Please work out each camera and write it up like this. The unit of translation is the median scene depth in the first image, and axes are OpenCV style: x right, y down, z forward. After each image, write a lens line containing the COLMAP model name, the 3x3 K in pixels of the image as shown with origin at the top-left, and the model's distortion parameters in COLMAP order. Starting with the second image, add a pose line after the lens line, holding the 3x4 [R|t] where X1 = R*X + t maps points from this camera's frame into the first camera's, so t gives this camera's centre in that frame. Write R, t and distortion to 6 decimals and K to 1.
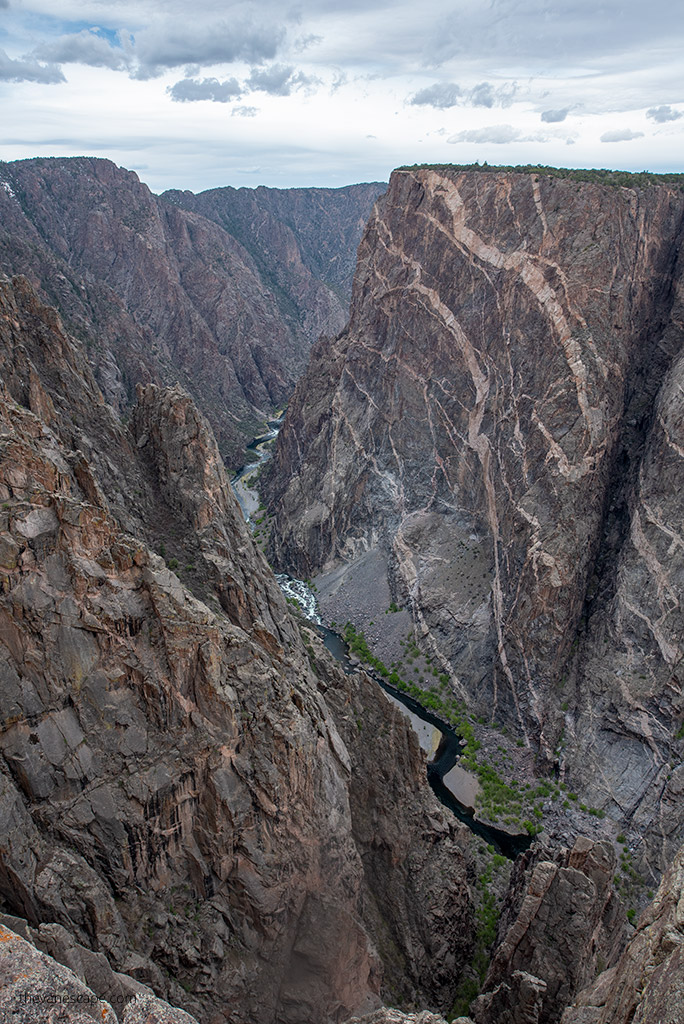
lens RADIAL K [[696.7, 0, 342.1], [0, 696.7, 515.0], [0, 0, 1]] dist [0.001476, 0.006177]
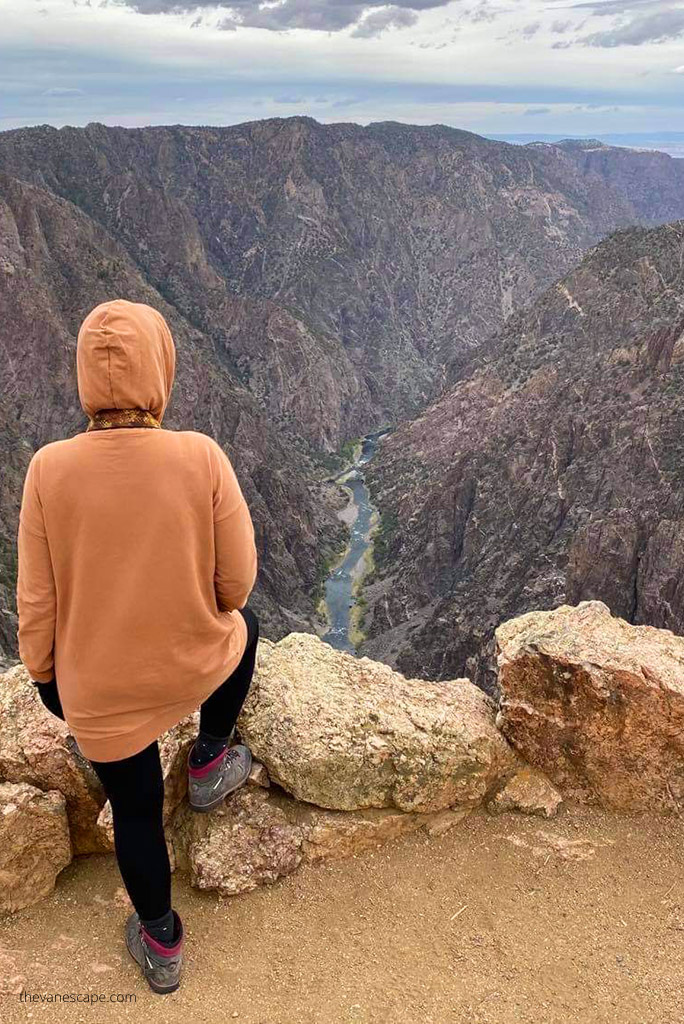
lens RADIAL K [[1057.2, 0, 343.2], [0, 1057.2, 516.1], [0, 0, 1]] dist [0.042963, 0.000000]
pose [[0.976074, -0.077387, 0.203200, -0.434203], [0.093060, 0.993285, -0.068731, -0.316630], [-0.196517, 0.085996, 0.976722, 0.600611]]
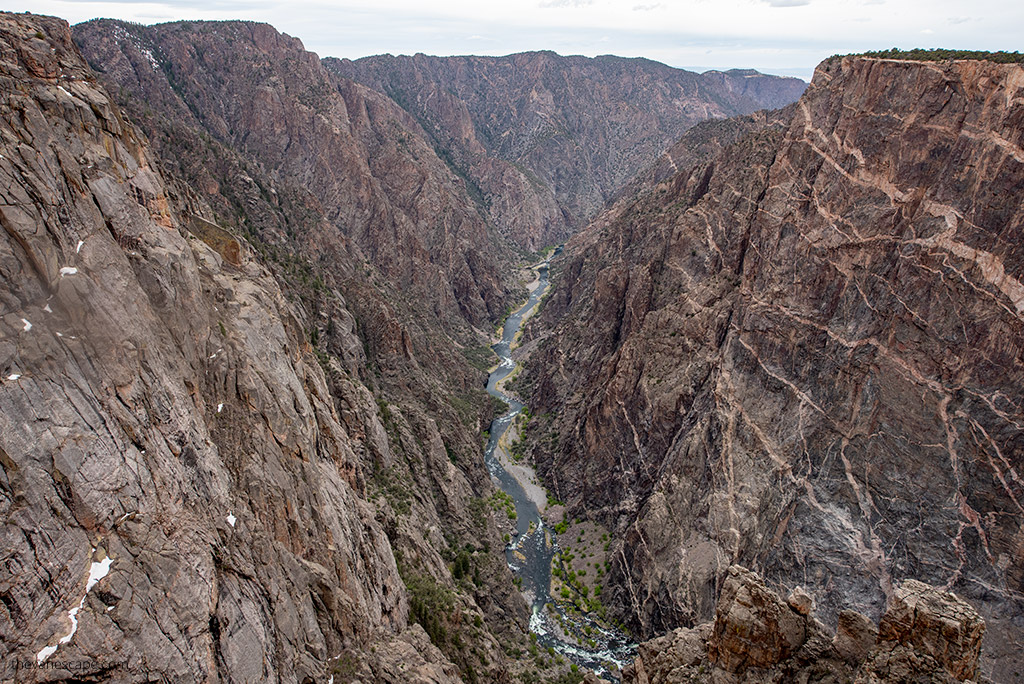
lens RADIAL K [[696.7, 0, 513.4], [0, 696.7, 340.6], [0, 0, 1]] dist [0.001476, 0.006177]
pose [[0.996110, -0.023325, 0.084976, -0.290489], [0.027112, 0.998677, -0.043689, -0.198528], [-0.083845, 0.045823, 0.995425, 0.368553]]
